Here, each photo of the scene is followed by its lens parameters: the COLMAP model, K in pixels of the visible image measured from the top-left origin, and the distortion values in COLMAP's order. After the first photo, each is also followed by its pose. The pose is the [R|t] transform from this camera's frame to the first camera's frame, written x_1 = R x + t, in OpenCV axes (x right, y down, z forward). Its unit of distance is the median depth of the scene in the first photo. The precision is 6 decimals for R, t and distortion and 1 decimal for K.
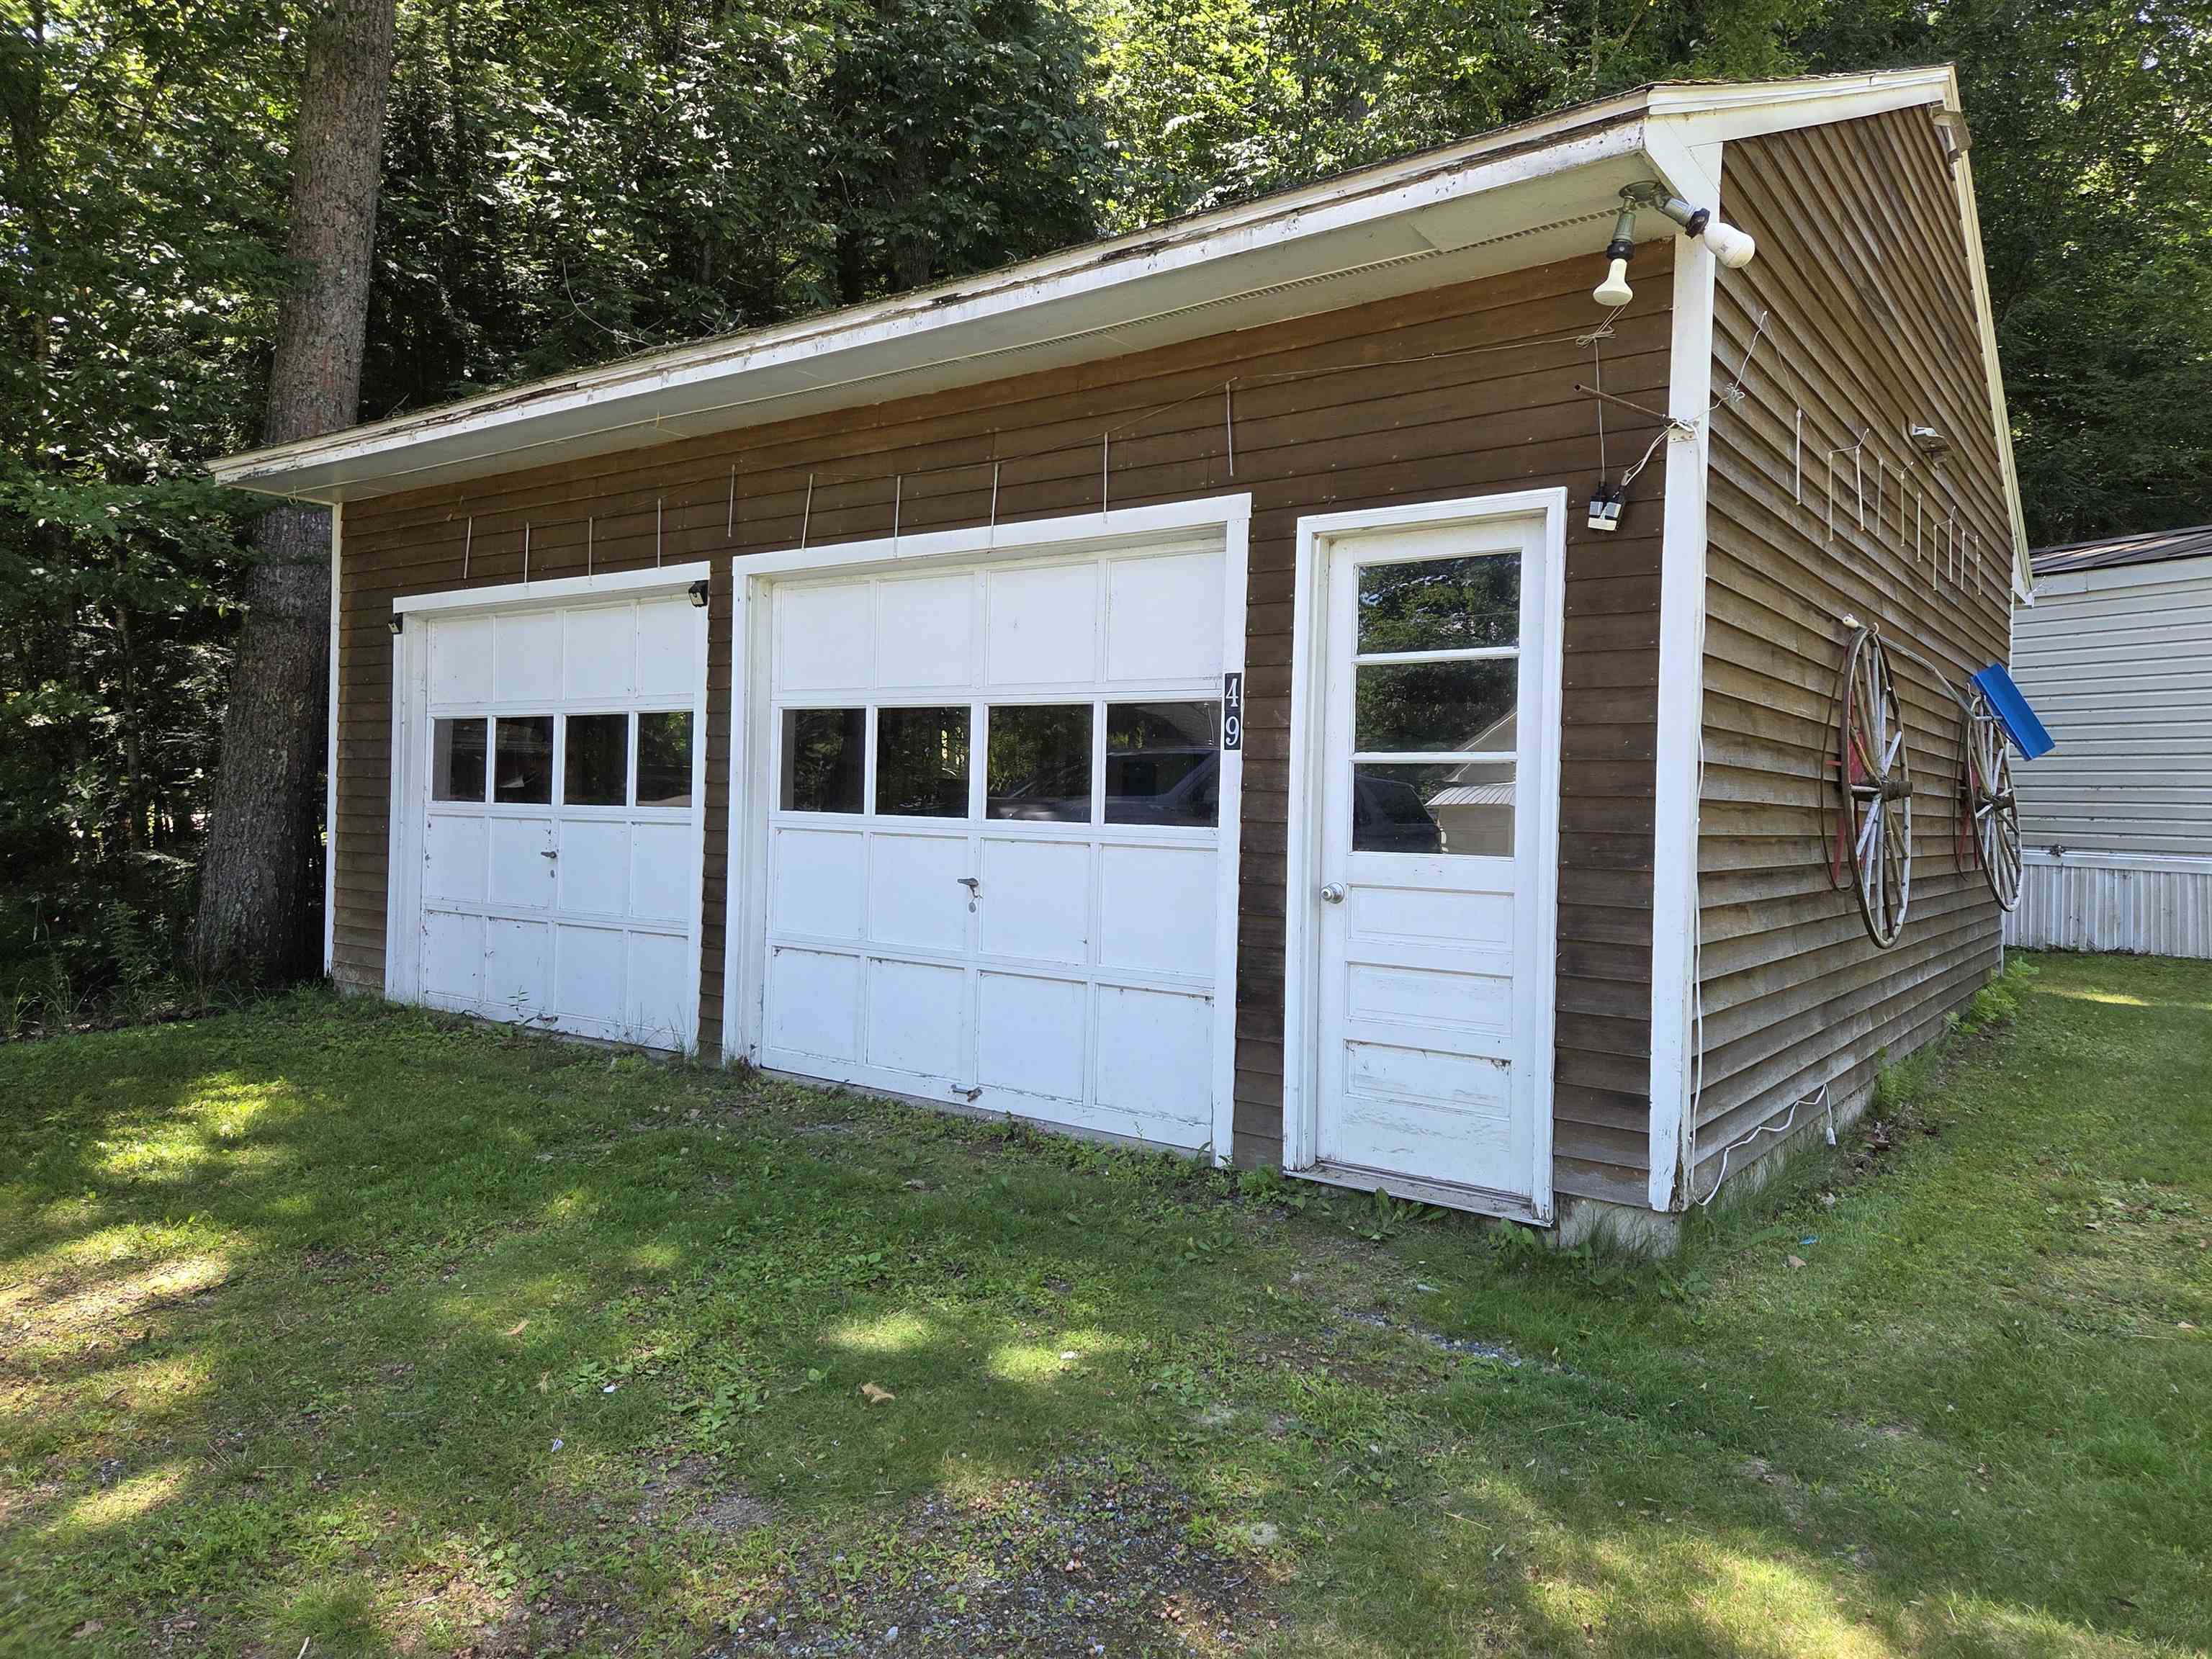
lens RADIAL K [[1490.6, 0, 1112.2], [0, 1490.6, 823.1], [0, 0, 1]] dist [0.084106, -0.069418]
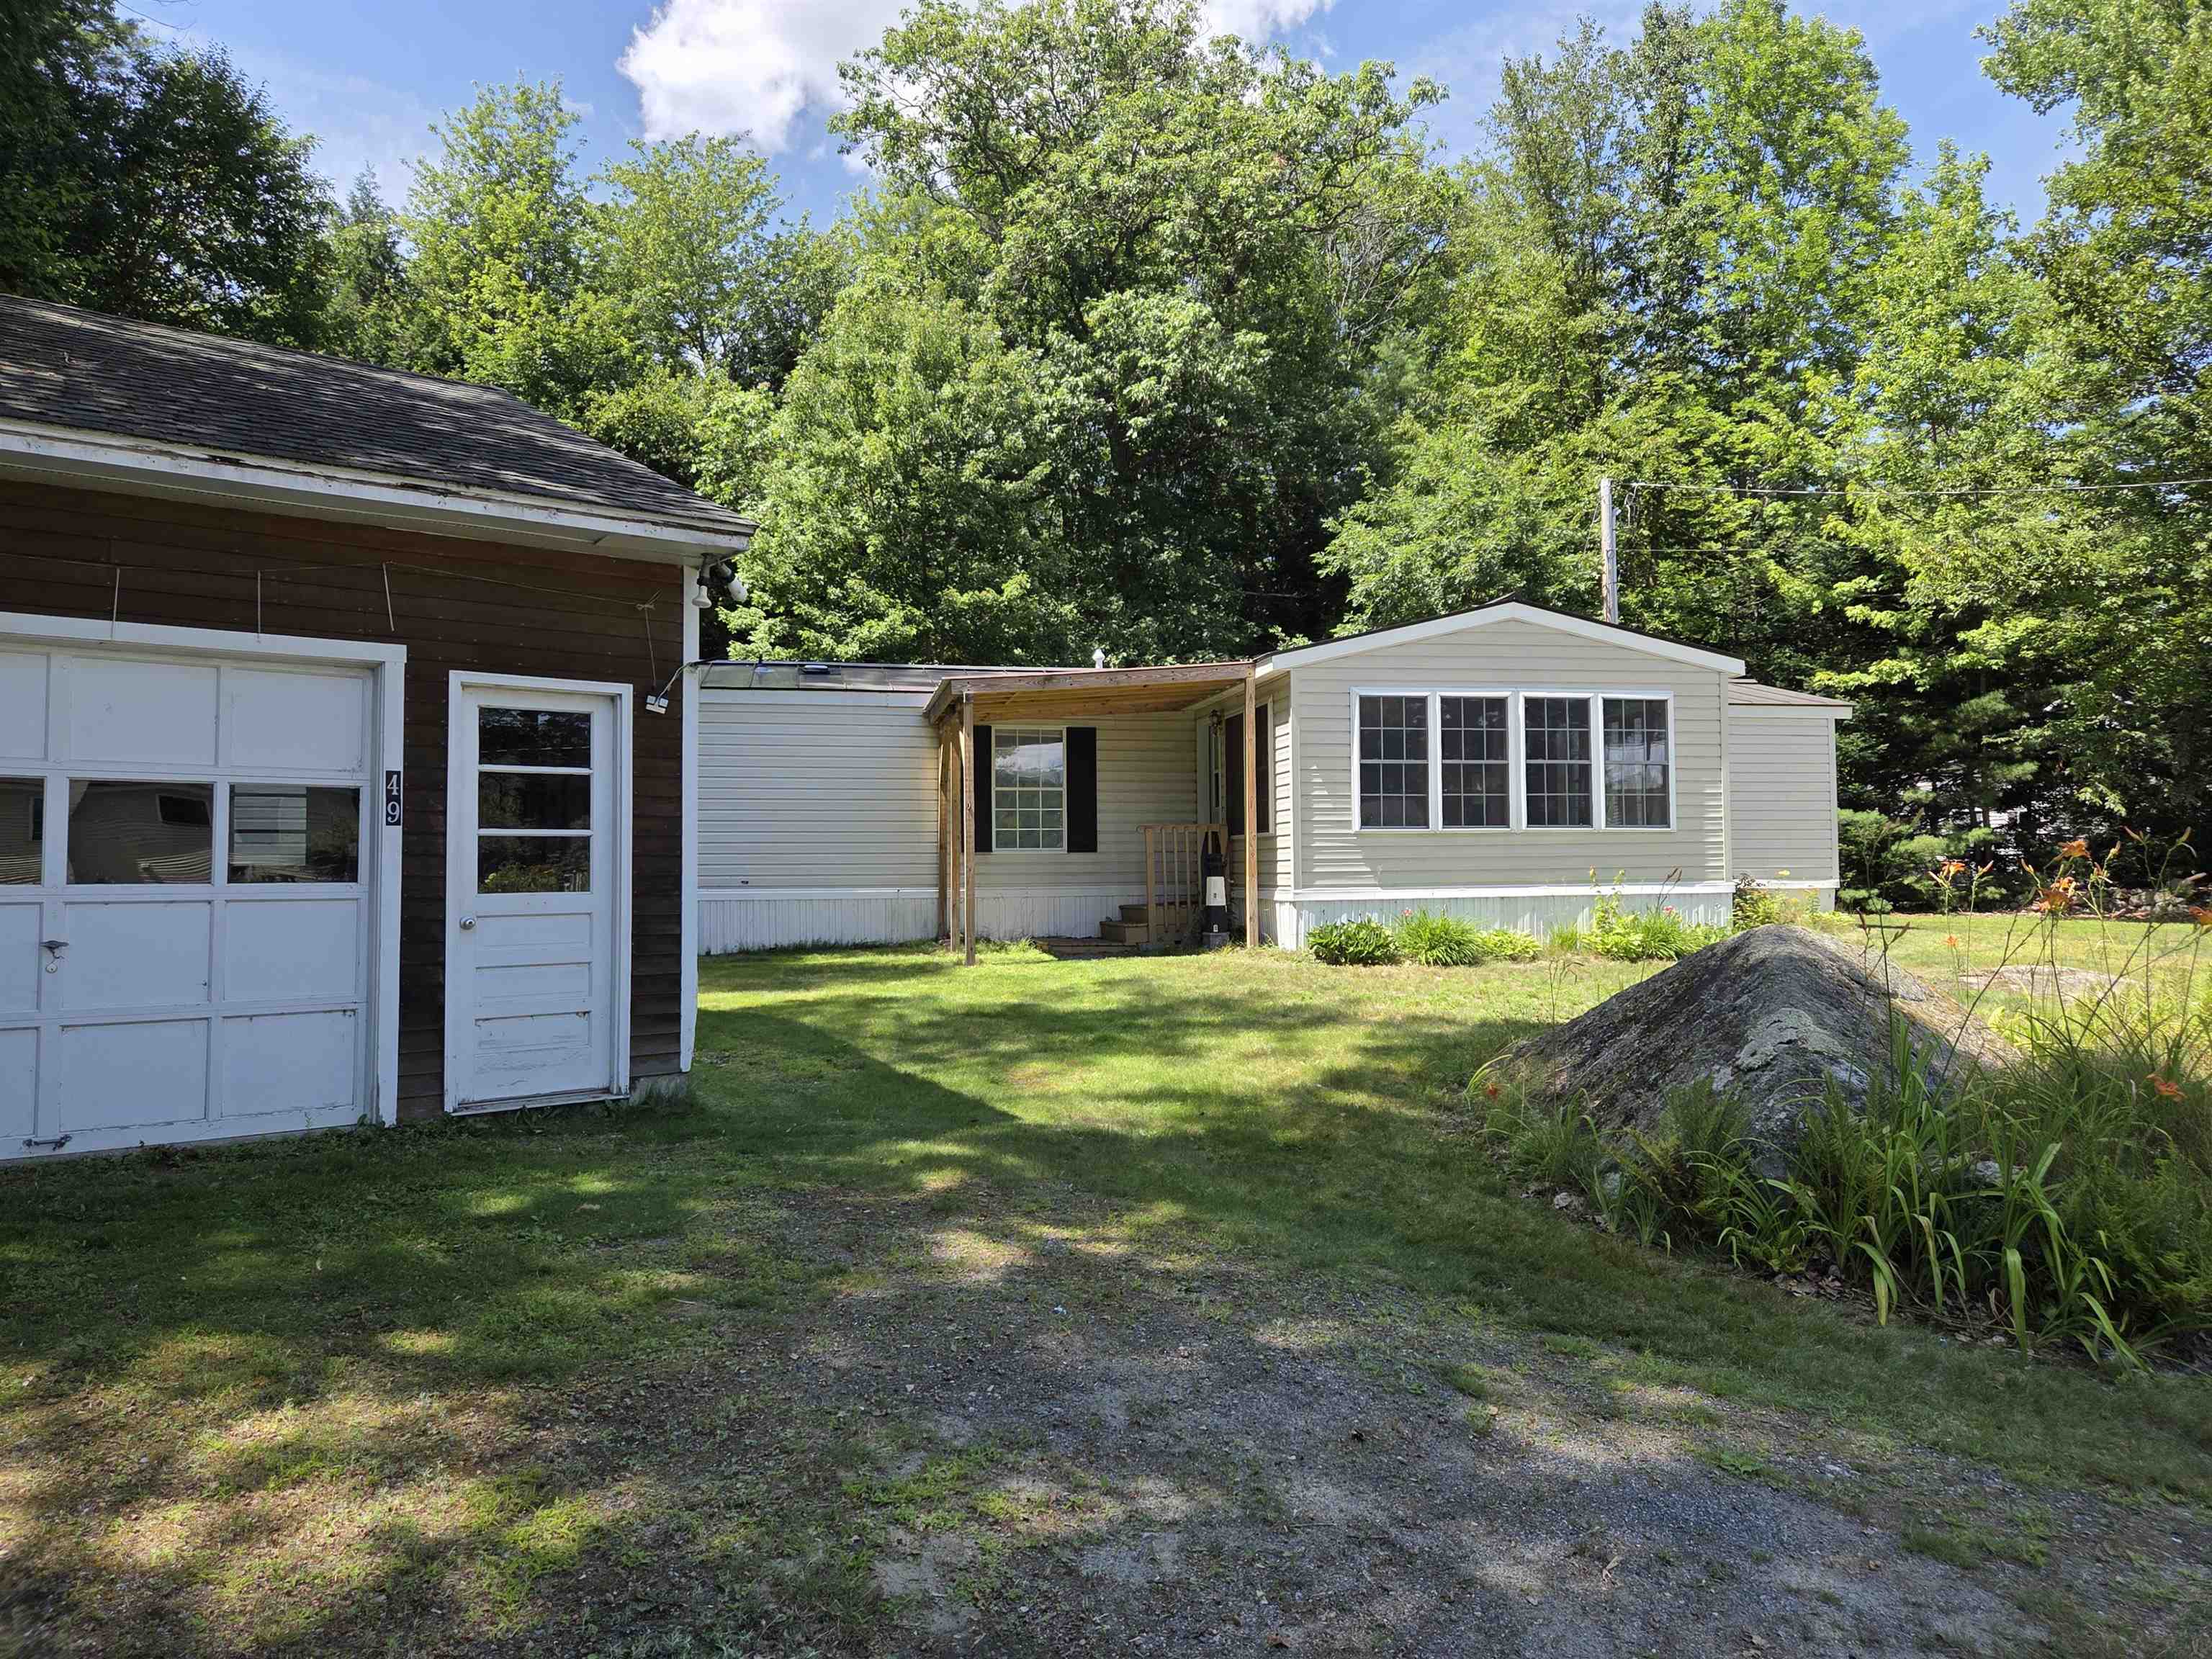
lens RADIAL K [[1497.0, 0, 1106.0], [0, 1497.0, 829.5], [0, 0, 1]] dist [0.083423, -0.064701]
pose [[0.266225, 0.007394, 0.963883, -1.150404], [0.029061, 0.999454, -0.015694, -0.003782], [-0.963473, 0.032190, 0.265865, -0.022086]]
